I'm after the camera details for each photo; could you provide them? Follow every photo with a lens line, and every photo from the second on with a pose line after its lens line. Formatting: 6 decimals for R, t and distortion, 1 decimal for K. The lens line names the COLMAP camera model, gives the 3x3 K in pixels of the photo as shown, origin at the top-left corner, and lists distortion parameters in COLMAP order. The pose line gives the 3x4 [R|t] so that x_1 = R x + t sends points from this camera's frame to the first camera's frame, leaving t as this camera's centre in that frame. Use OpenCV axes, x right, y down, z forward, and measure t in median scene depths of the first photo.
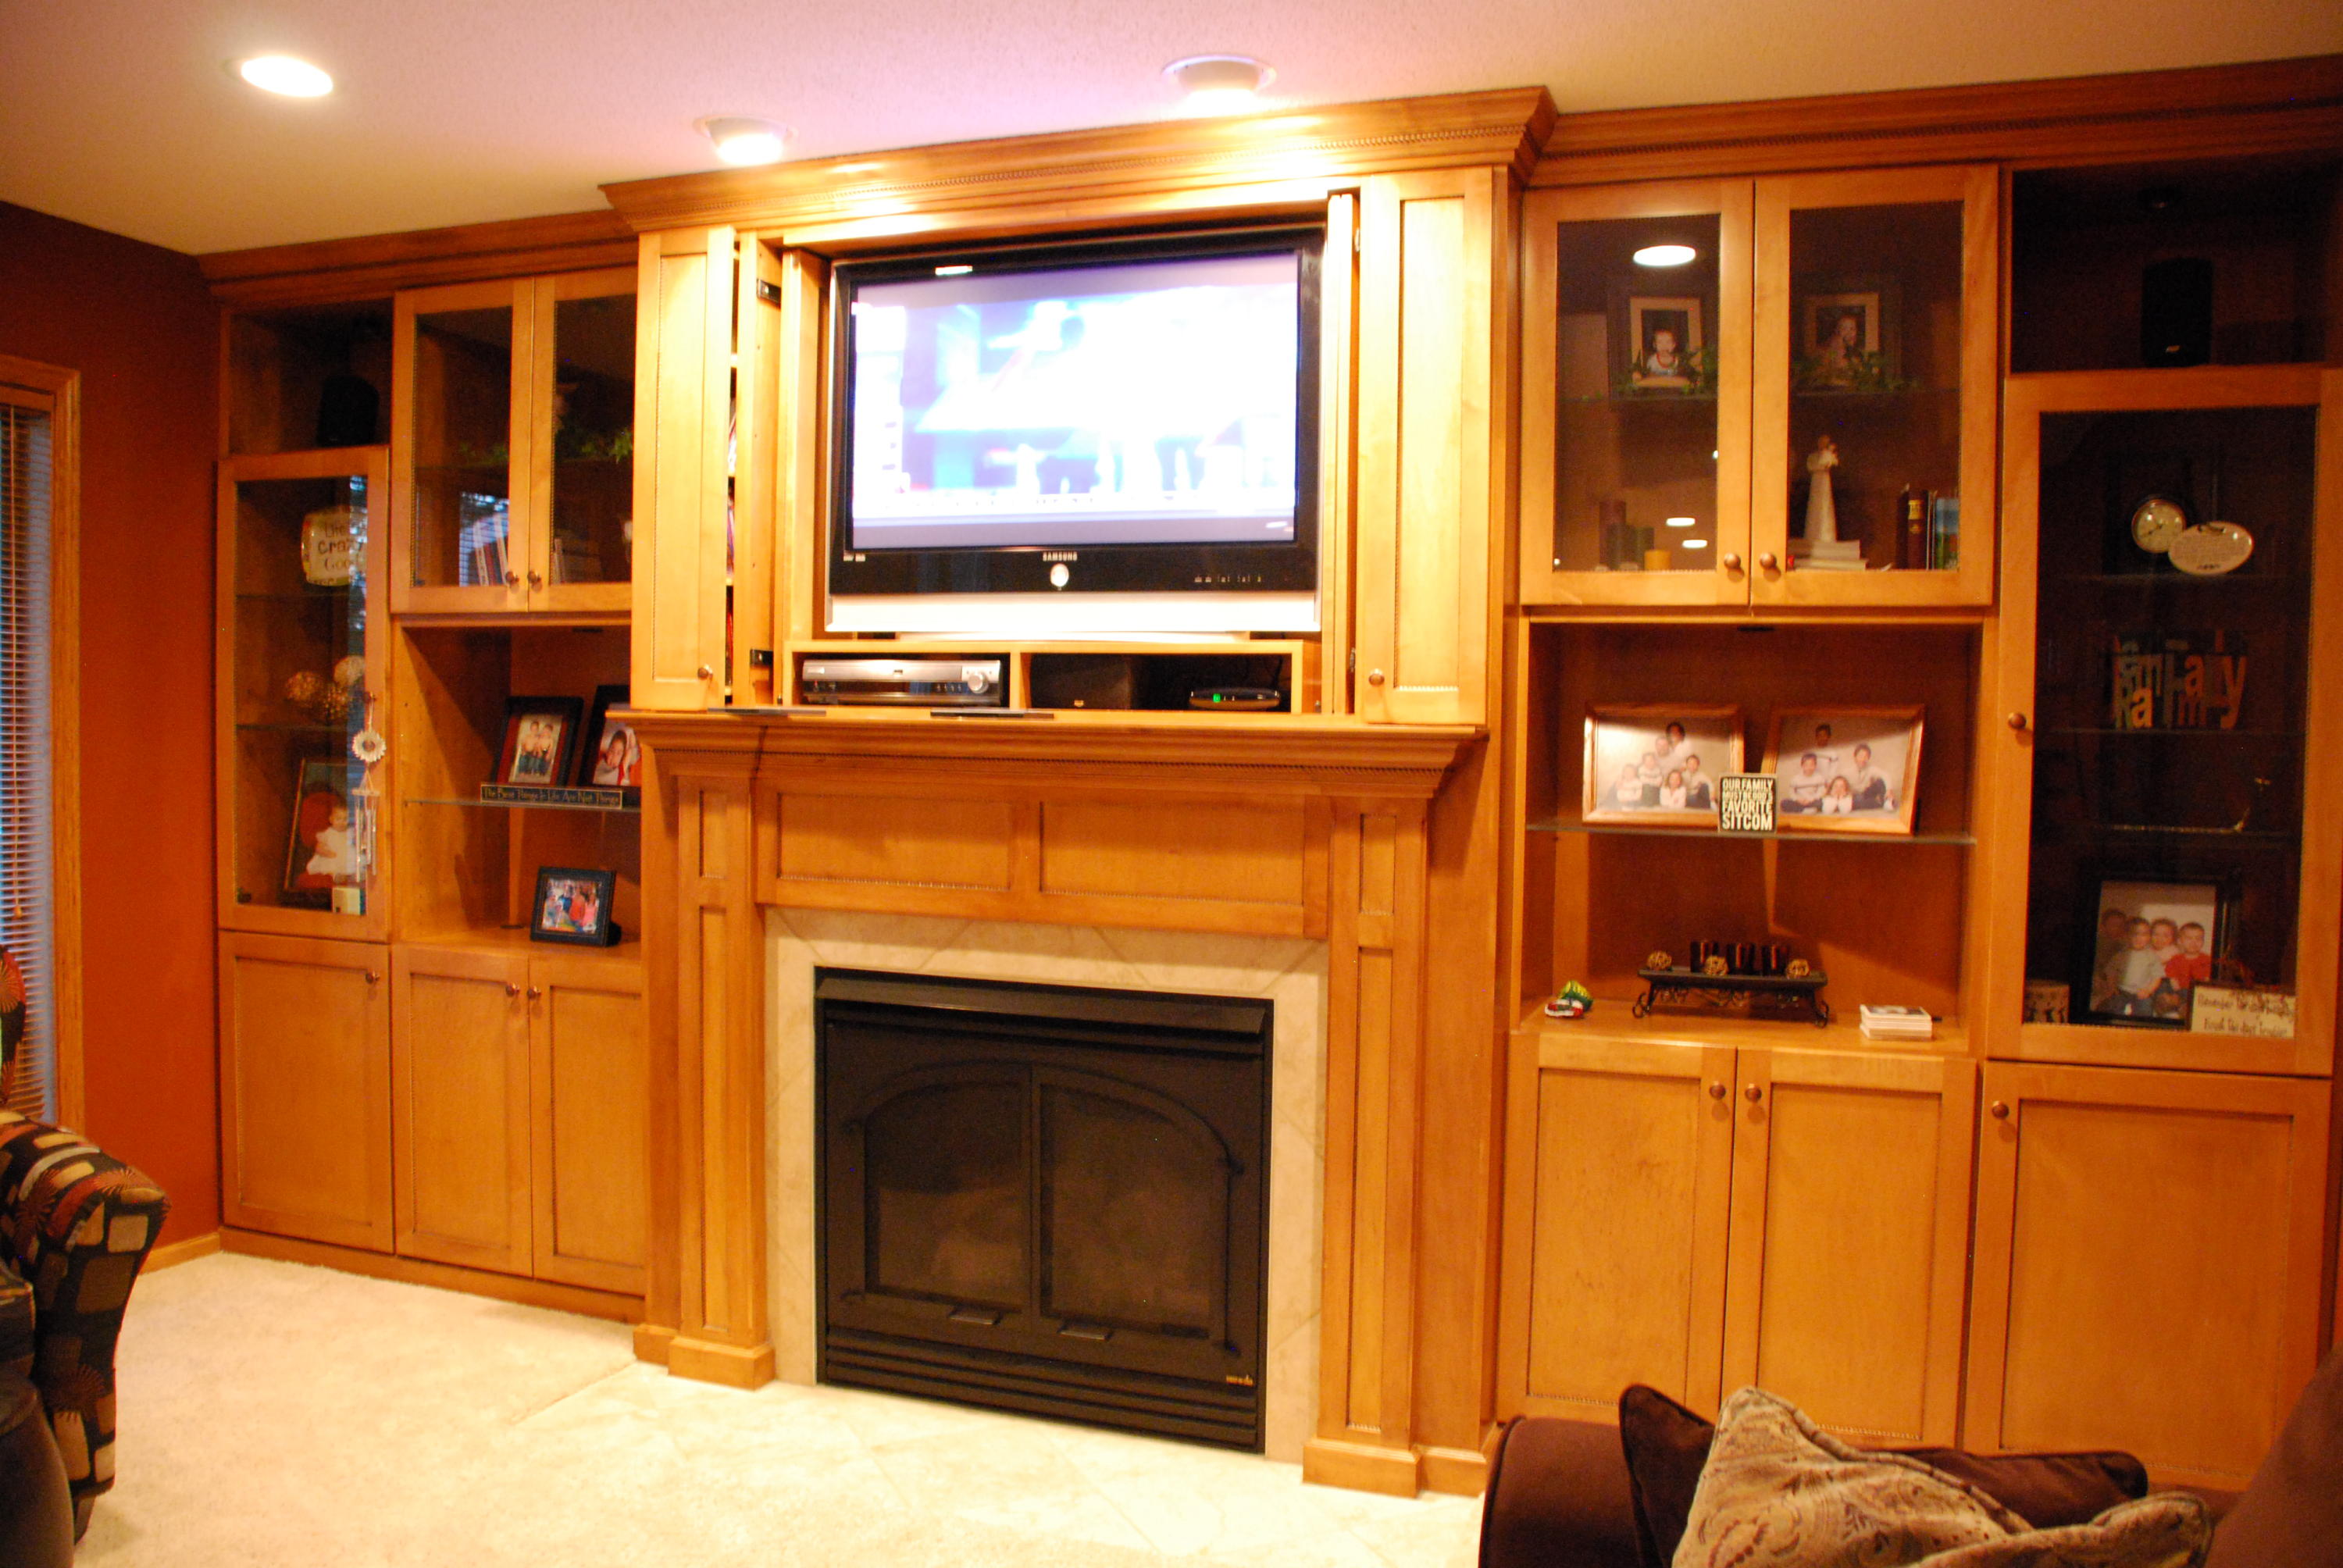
lens RADIAL K [[1860.2, 0, 1186.2], [0, 1860.2, 802.5], [0, 0, 1]] dist [-0.153722, 0.104349]
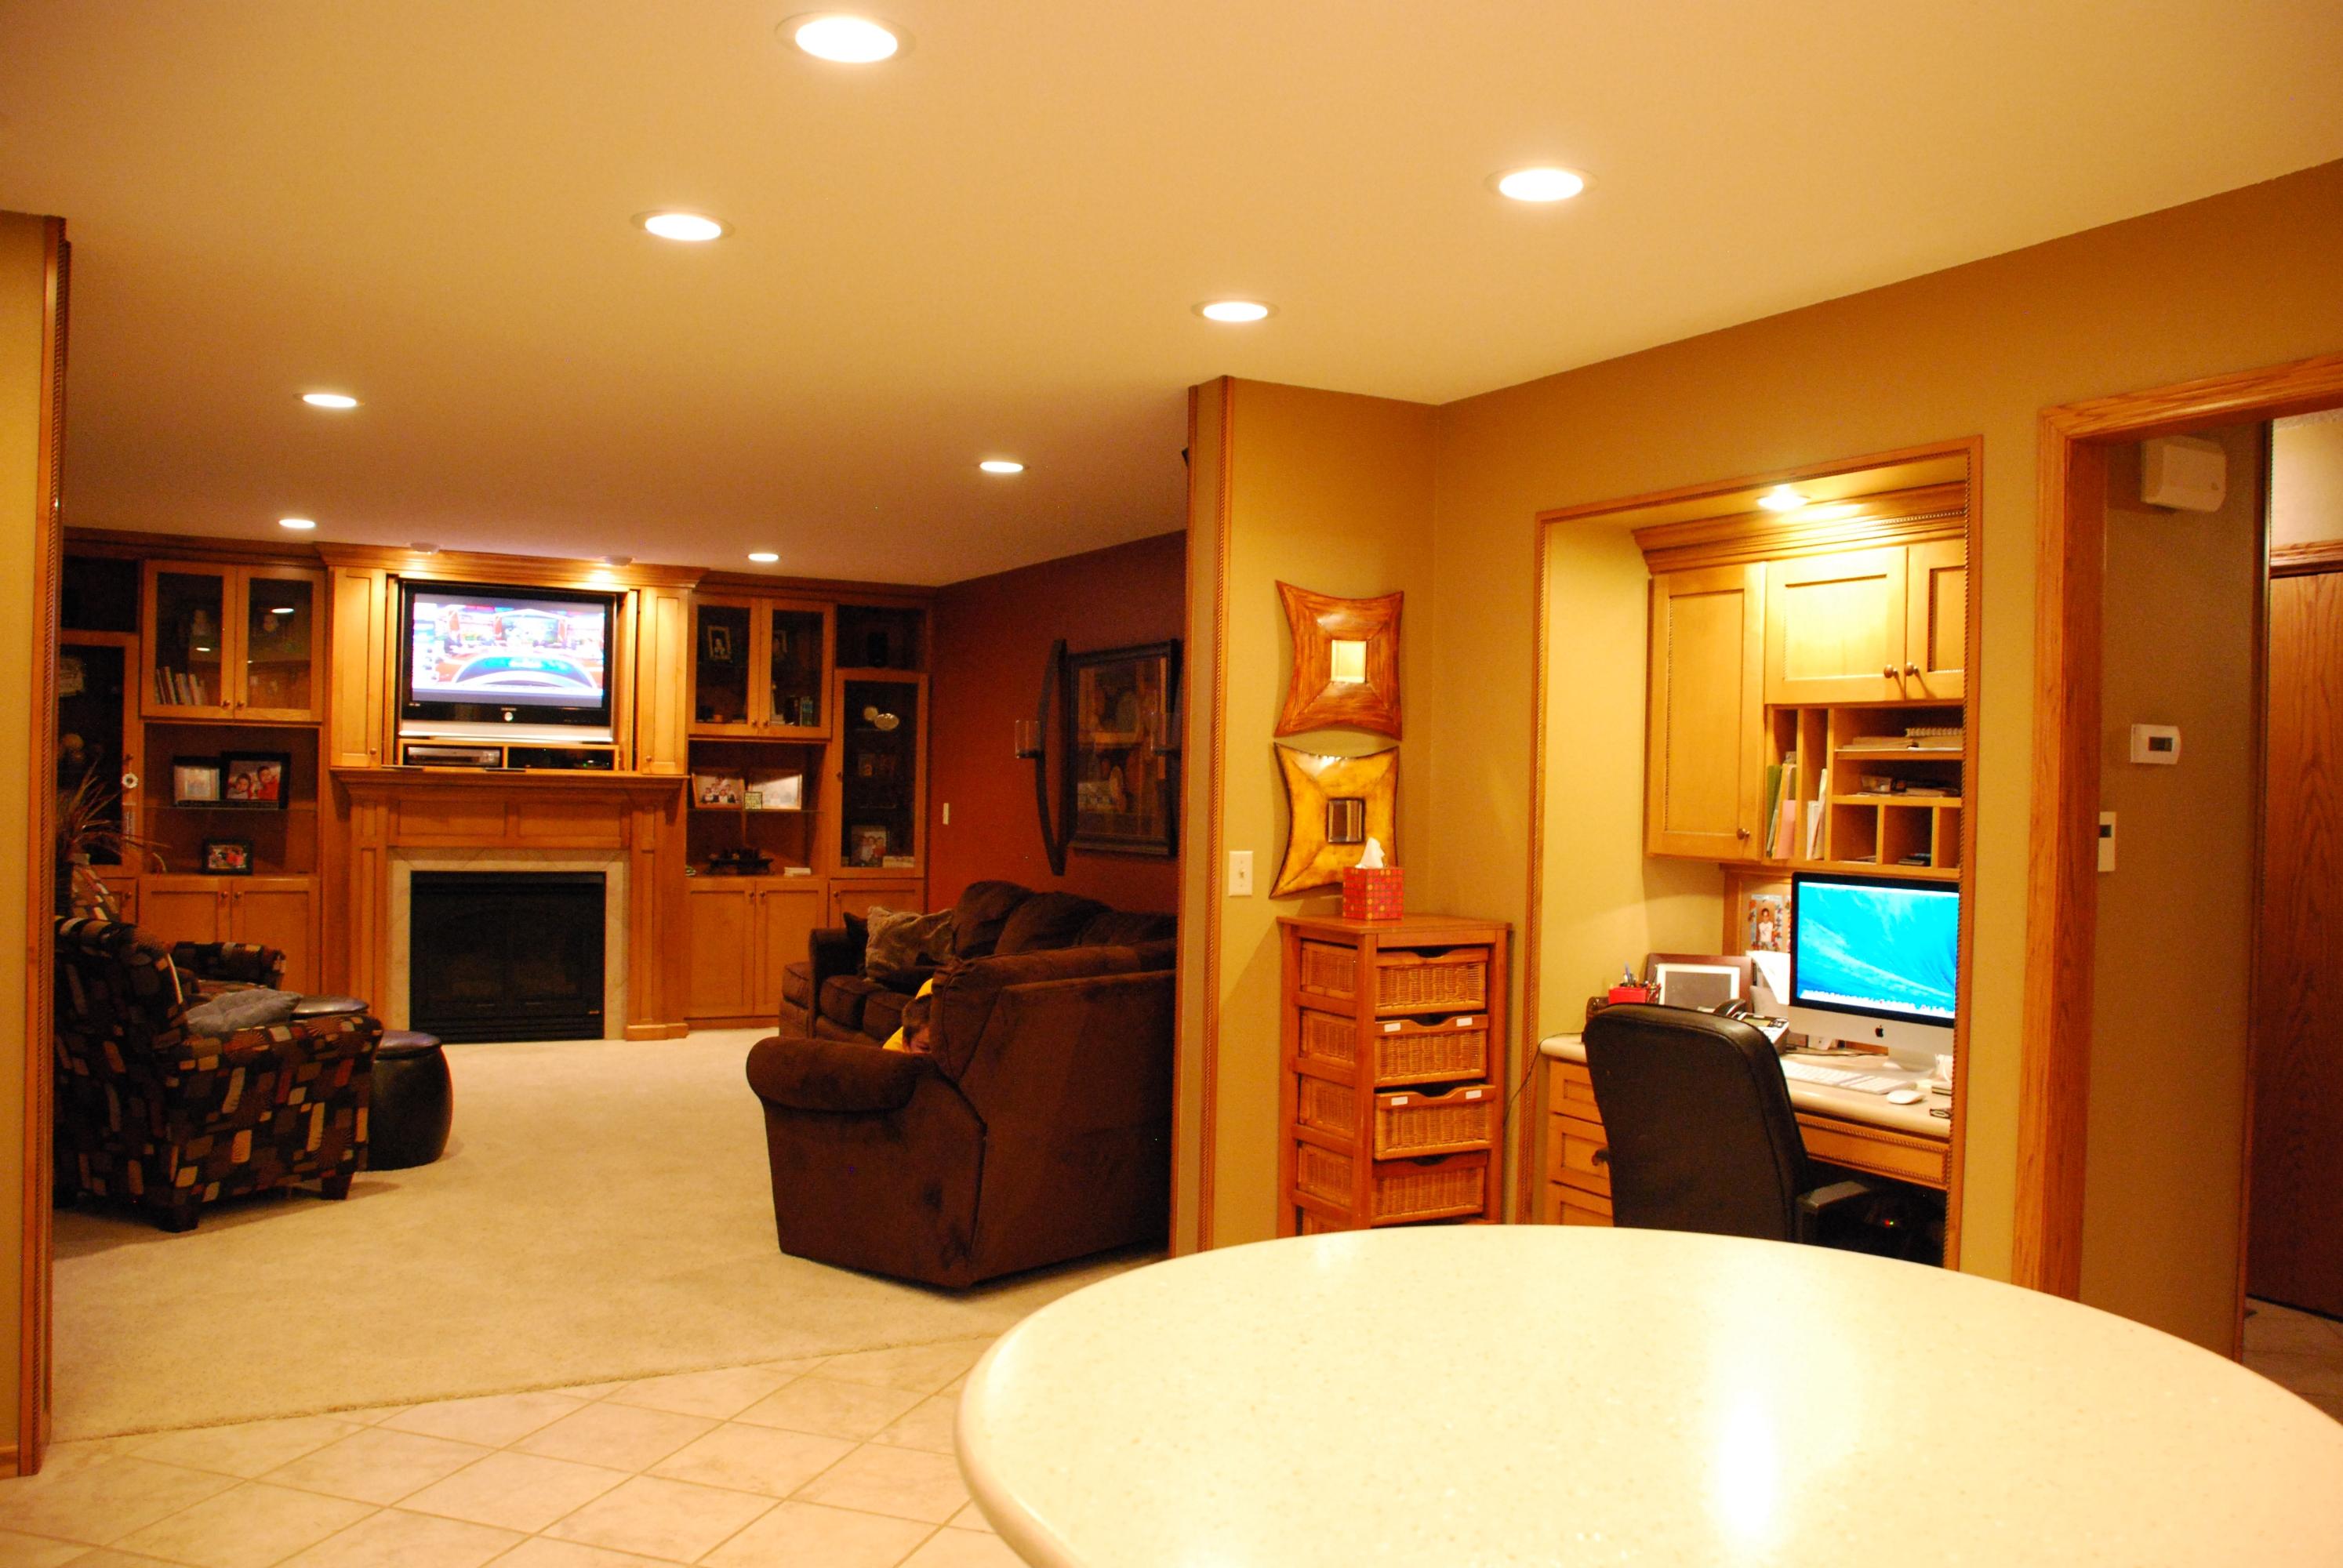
lens RADIAL K [[1860.2, 0, 1243.1], [0, 1860.2, 817.2], [0, 0, 1]] dist [-0.153722, 0.104349]
pose [[0.650882, -0.013703, 0.759055, -1.387379], [0.018476, 0.999827, 0.002207, 0.033704], [-0.758954, 0.012588, 0.651023, -1.499273]]
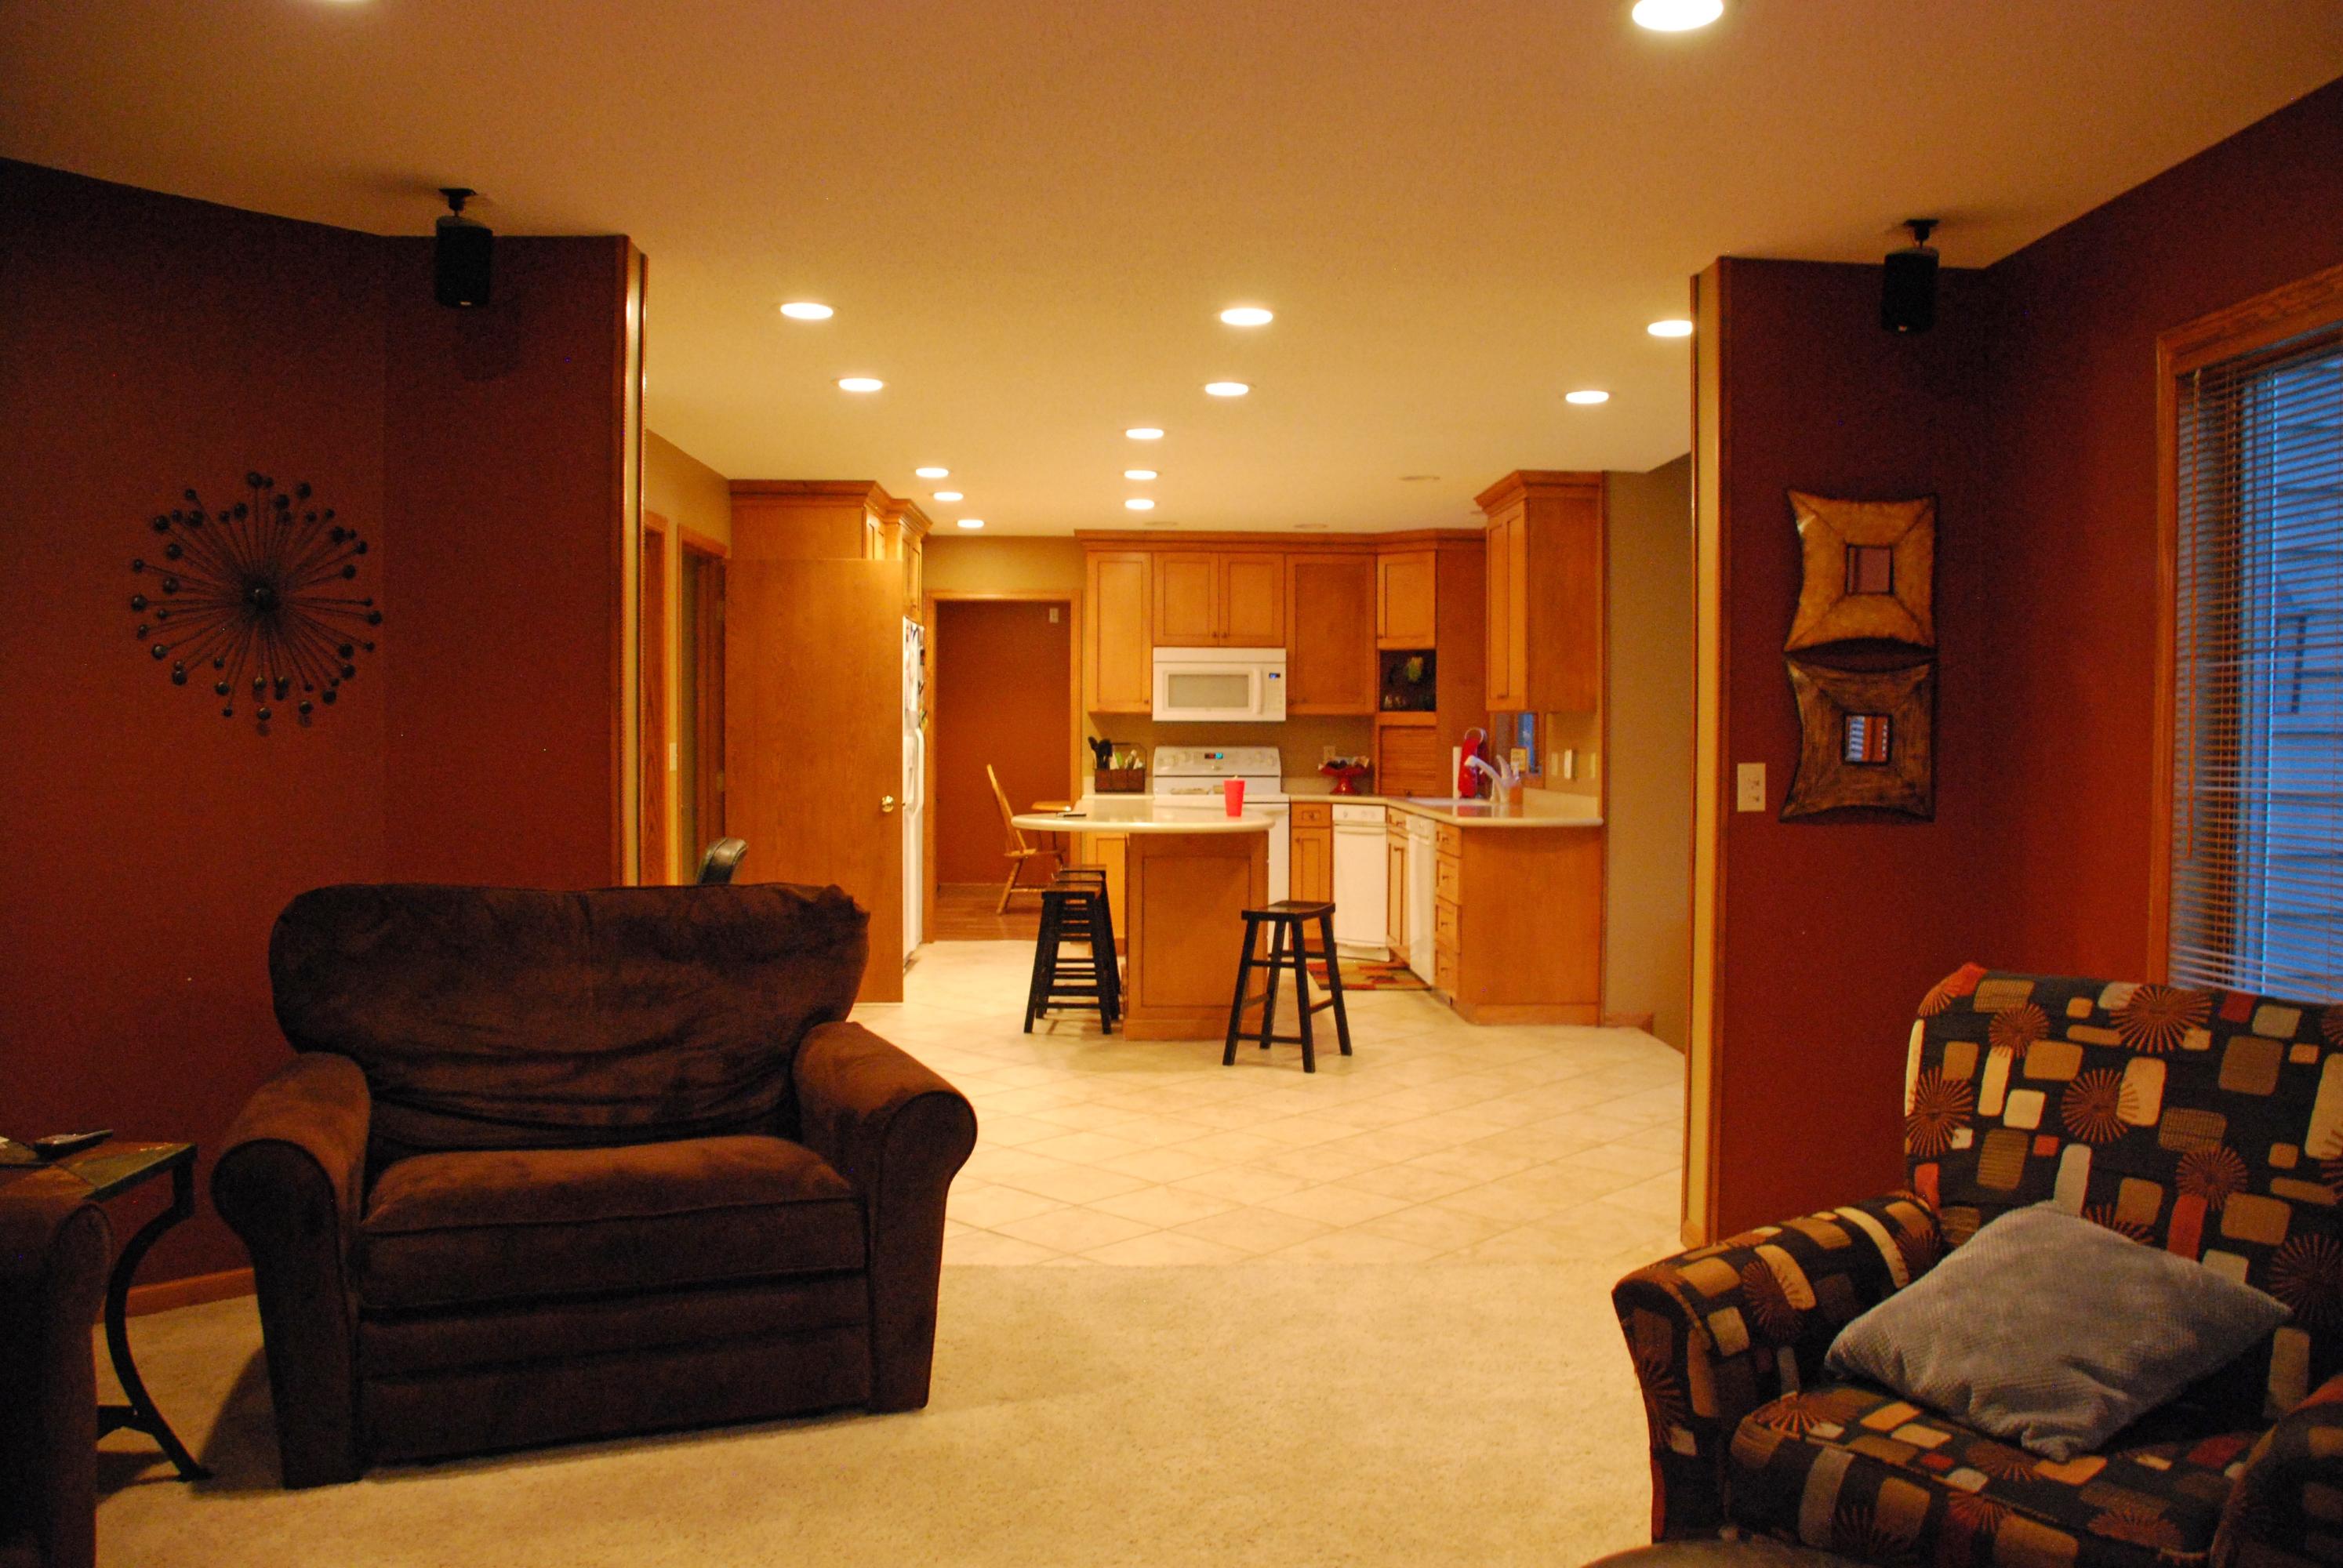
lens RADIAL K [[1860.2, 0, 1184.8], [0, 1860.2, 807.5], [0, 0, 1]] dist [-0.153722, 0.104349]
pose [[-0.926011, -0.011987, -0.377307, -0.192519], [-0.042960, 0.996349, 0.073781, -0.014616], [0.375045, 0.084531, -0.923145, 0.818118]]
